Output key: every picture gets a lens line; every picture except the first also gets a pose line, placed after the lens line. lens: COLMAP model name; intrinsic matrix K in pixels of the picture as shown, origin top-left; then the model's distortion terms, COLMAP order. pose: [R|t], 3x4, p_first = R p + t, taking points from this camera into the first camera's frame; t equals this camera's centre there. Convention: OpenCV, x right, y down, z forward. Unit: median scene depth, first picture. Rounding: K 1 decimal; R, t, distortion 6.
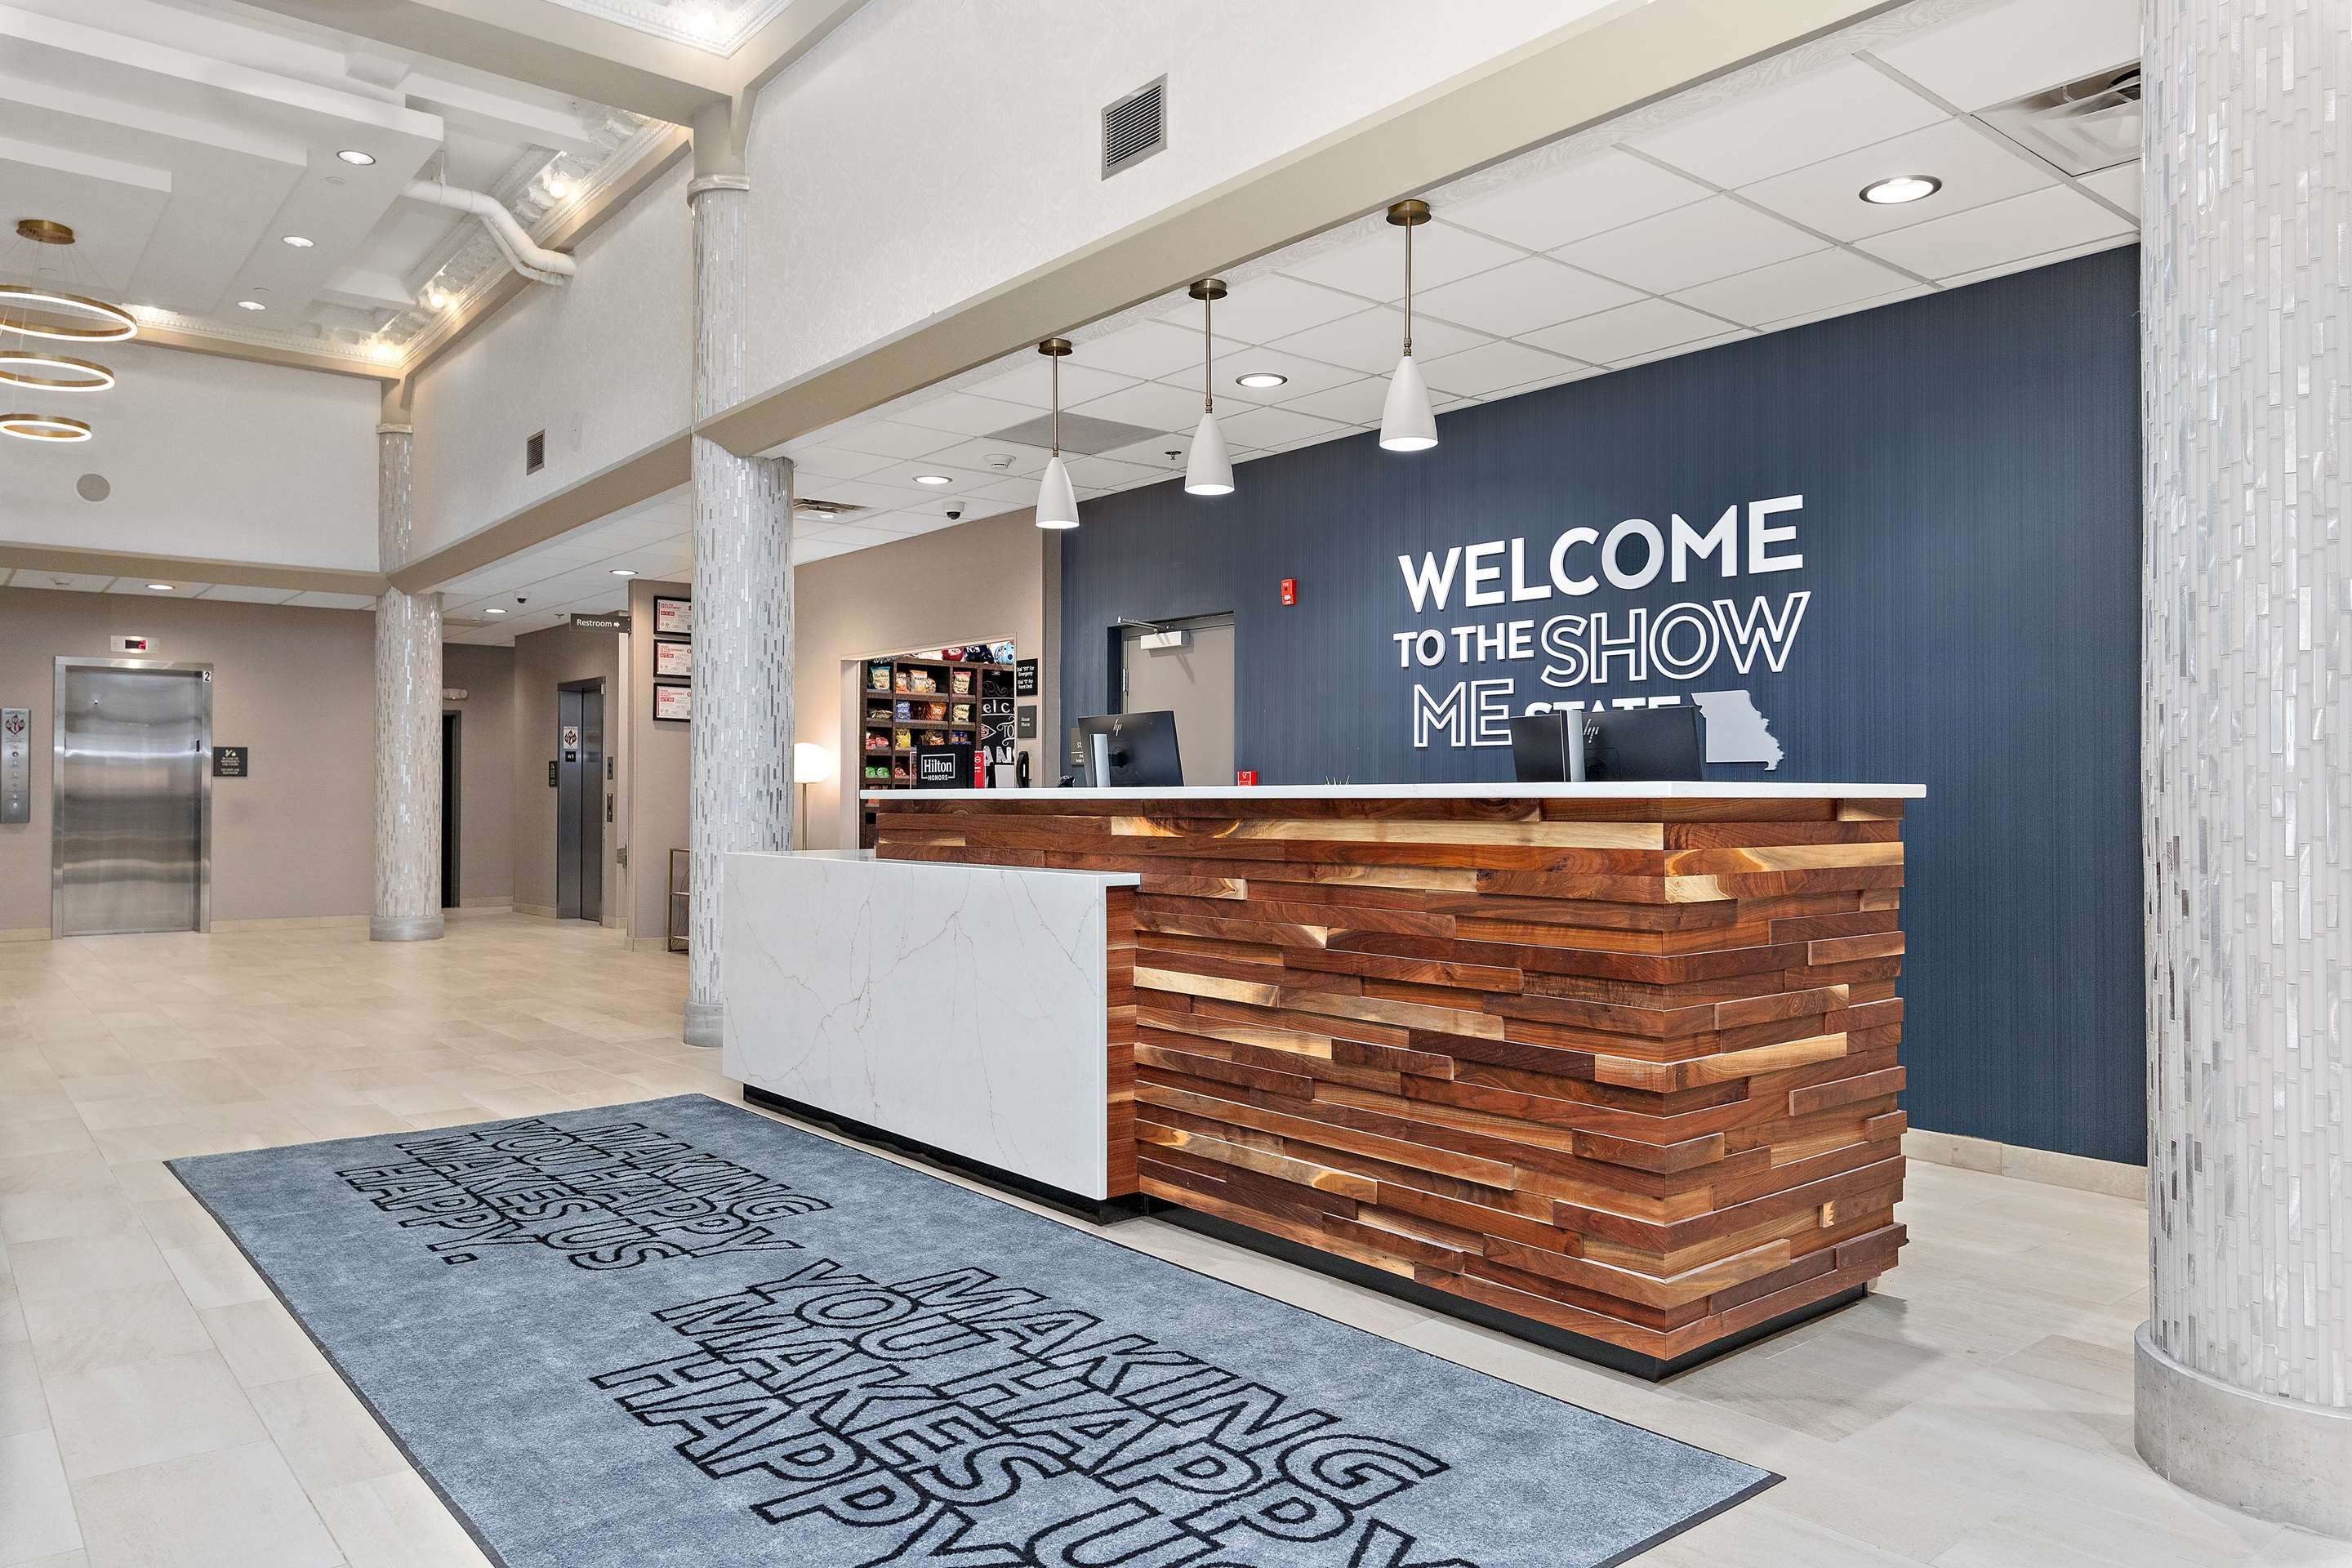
lens RADIAL K [[1580.5, 0, 1187.0], [0, 1580.5, 781.4], [0, 0, 1]] dist [-0.005033, -0.000549]
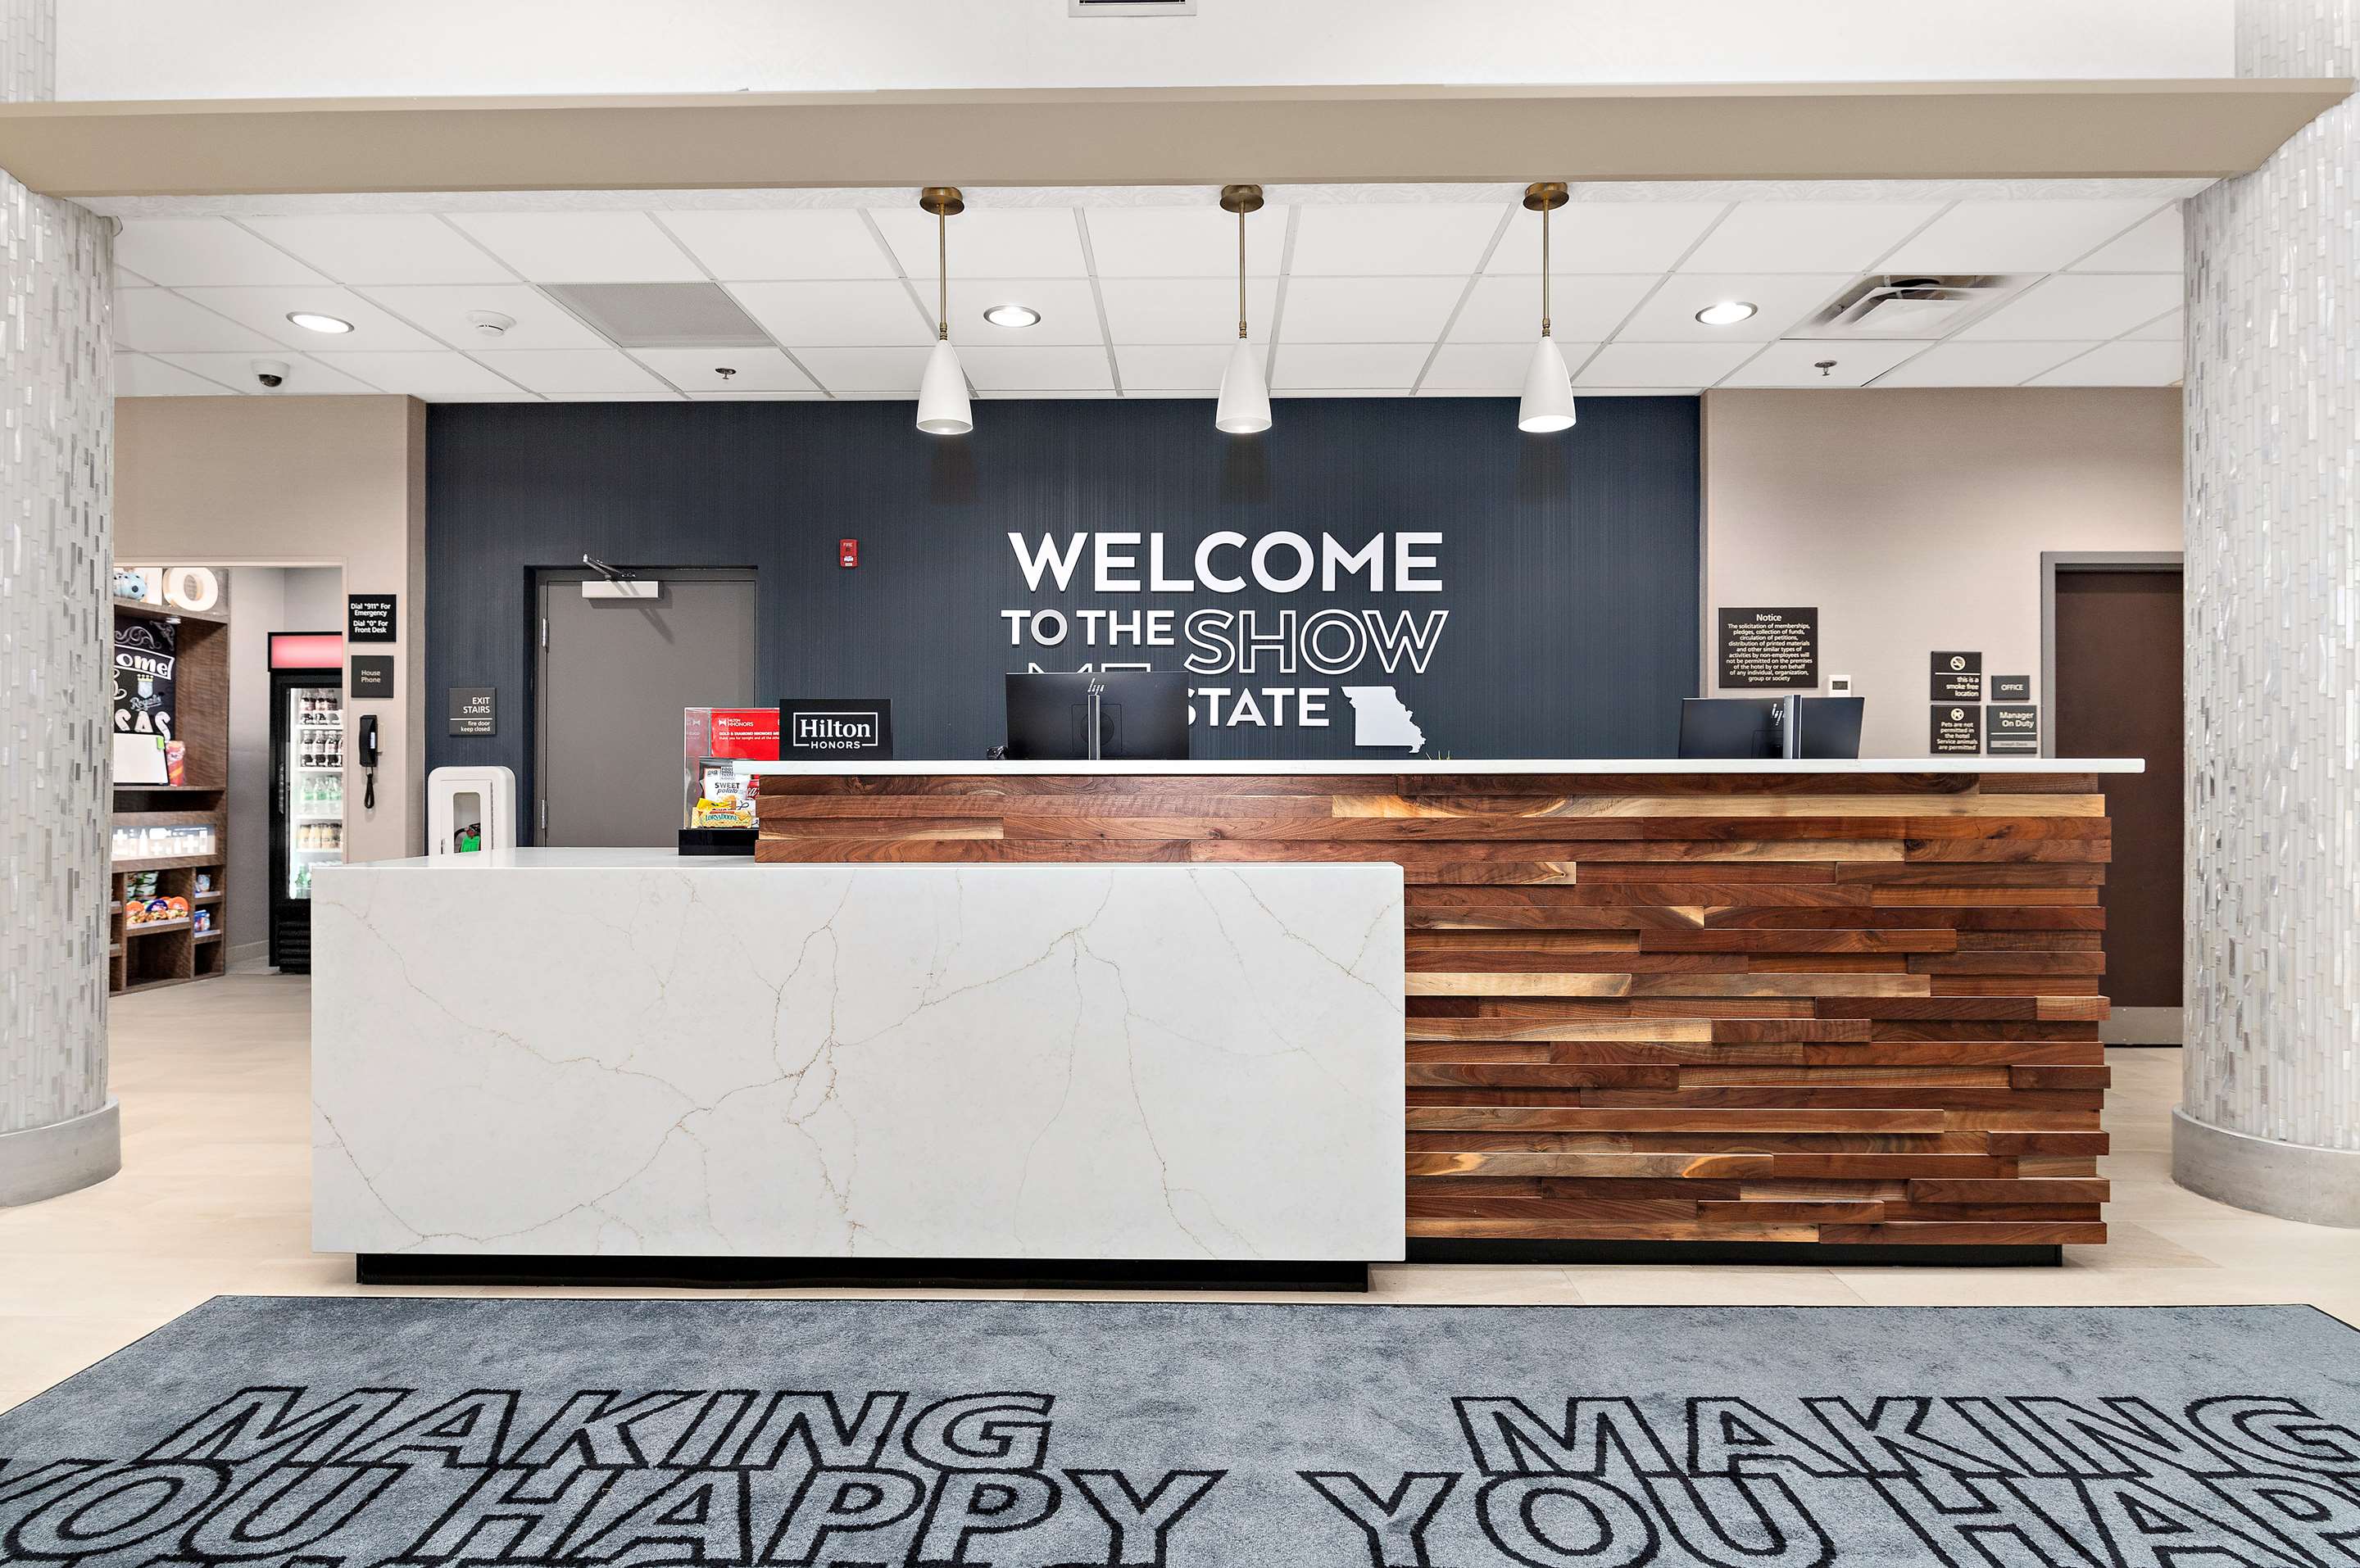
lens RADIAL K [[1219.0, 0, 1179.2], [0, 1219.0, 776.5], [0, 0, 1]] dist [-0.002887, -0.002358]
pose [[0.652183, 0.000068, 0.758062, -0.476423], [-0.007219, 0.999955, 0.006121, 0.007142], [-0.758027, -0.009464, 0.652154, 0.524524]]
